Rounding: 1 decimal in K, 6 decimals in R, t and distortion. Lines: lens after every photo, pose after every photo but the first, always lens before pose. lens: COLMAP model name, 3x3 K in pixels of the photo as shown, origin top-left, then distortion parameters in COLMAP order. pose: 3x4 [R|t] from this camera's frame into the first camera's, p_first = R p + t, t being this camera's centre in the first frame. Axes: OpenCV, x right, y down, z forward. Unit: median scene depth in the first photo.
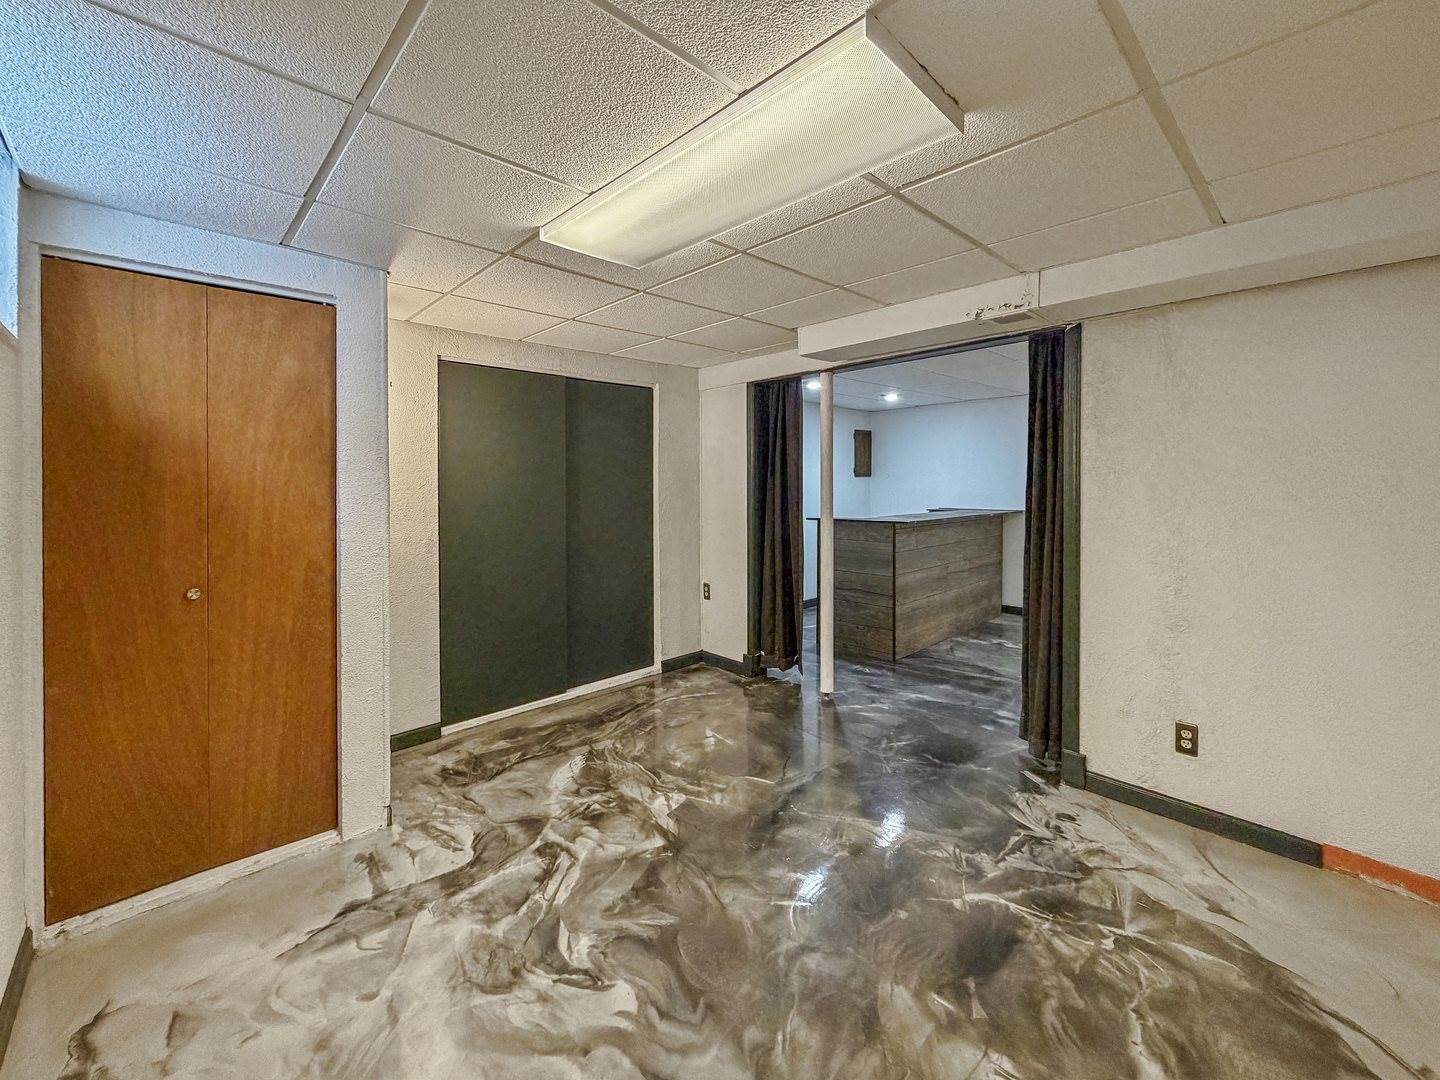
lens RADIAL K [[601.6, 0, 705.6], [0, 601.6, 493.3], [0, 0, 1]] dist [0.002036, -0.000744]
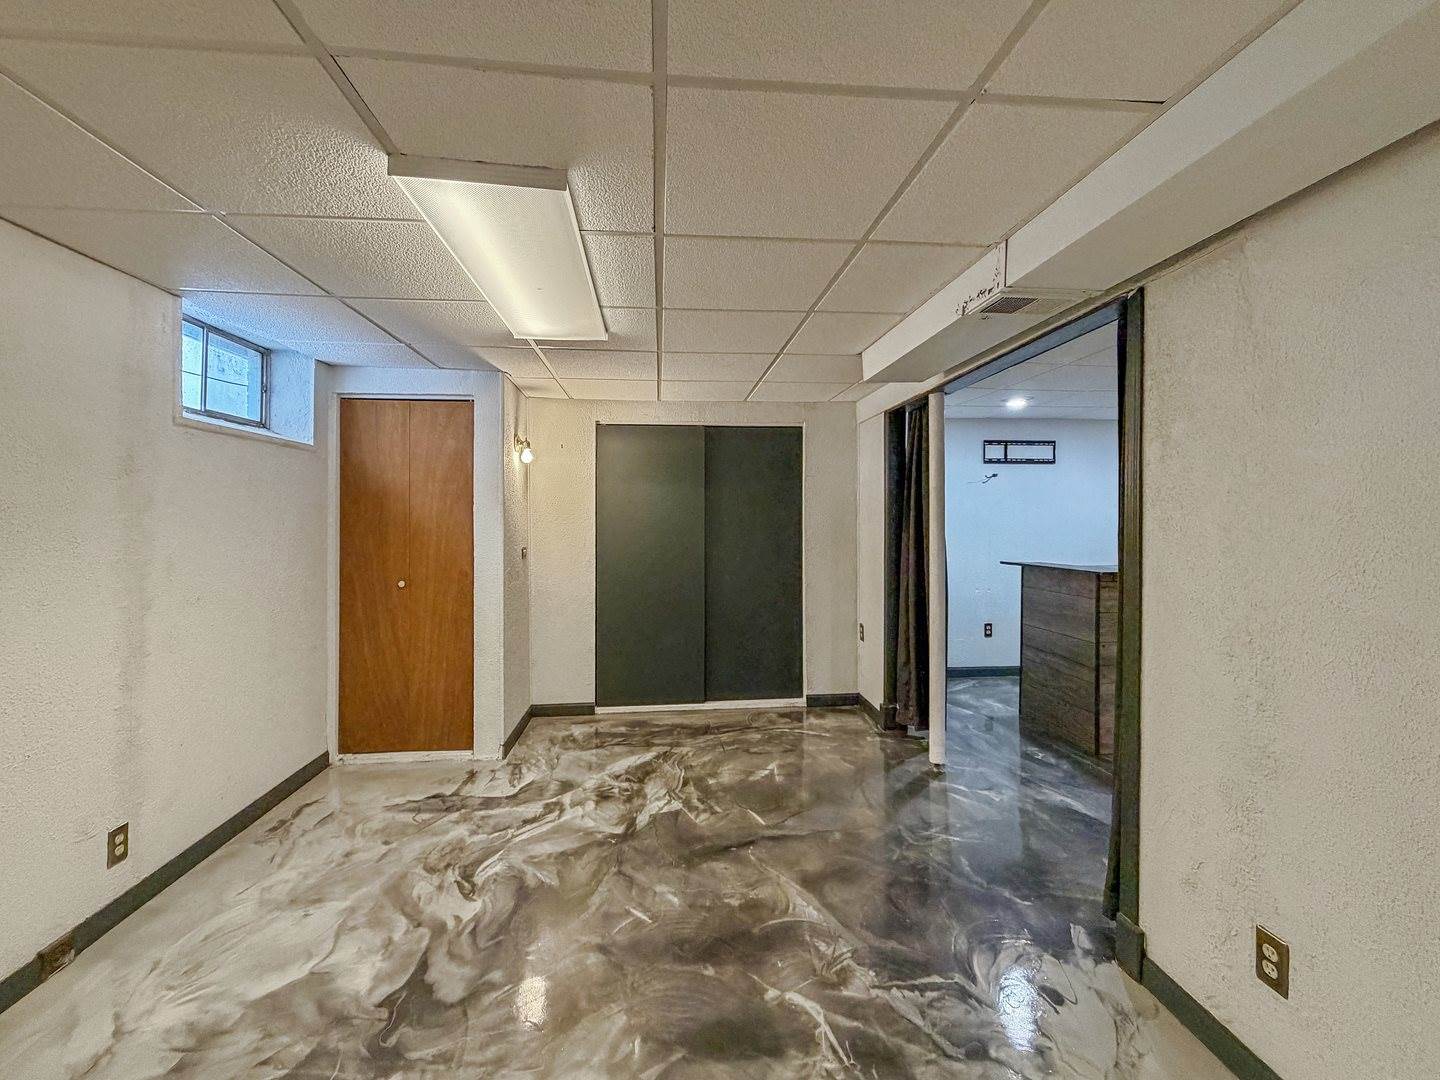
lens RADIAL K [[584.2, 0, 698.4], [0, 584.2, 519.5], [0, 0, 1]] dist [0.000752, 0.000528]
pose [[0.783855, 0.005470, -0.620920, 0.685908], [-0.013812, 0.999867, -0.008628, -0.009181], [0.620791, 0.015340, 0.783826, 0.192473]]
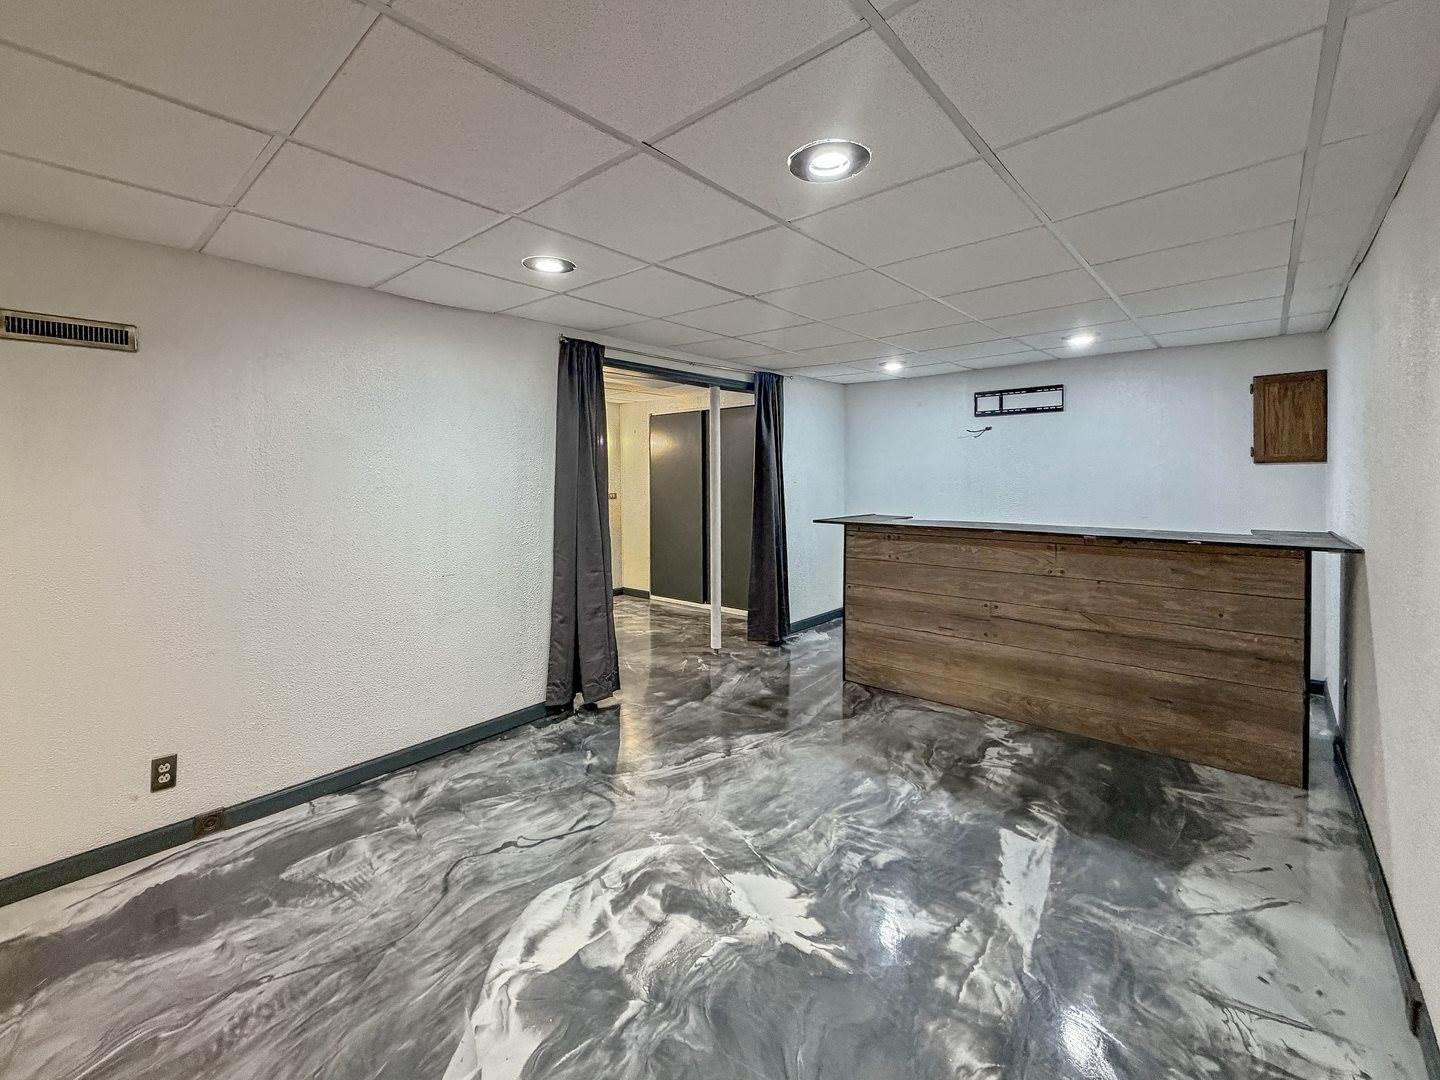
lens RADIAL K [[611.4, 0, 697.0], [0, 611.4, 488.5], [0, 0, 1]] dist [-0.000076, 0.000079]
pose [[0.077266, 0.029749, -0.996567, 2.151761], [-0.009992, 0.999528, 0.029063, -0.045441], [0.996960, 0.007712, 0.077527, 1.295878]]
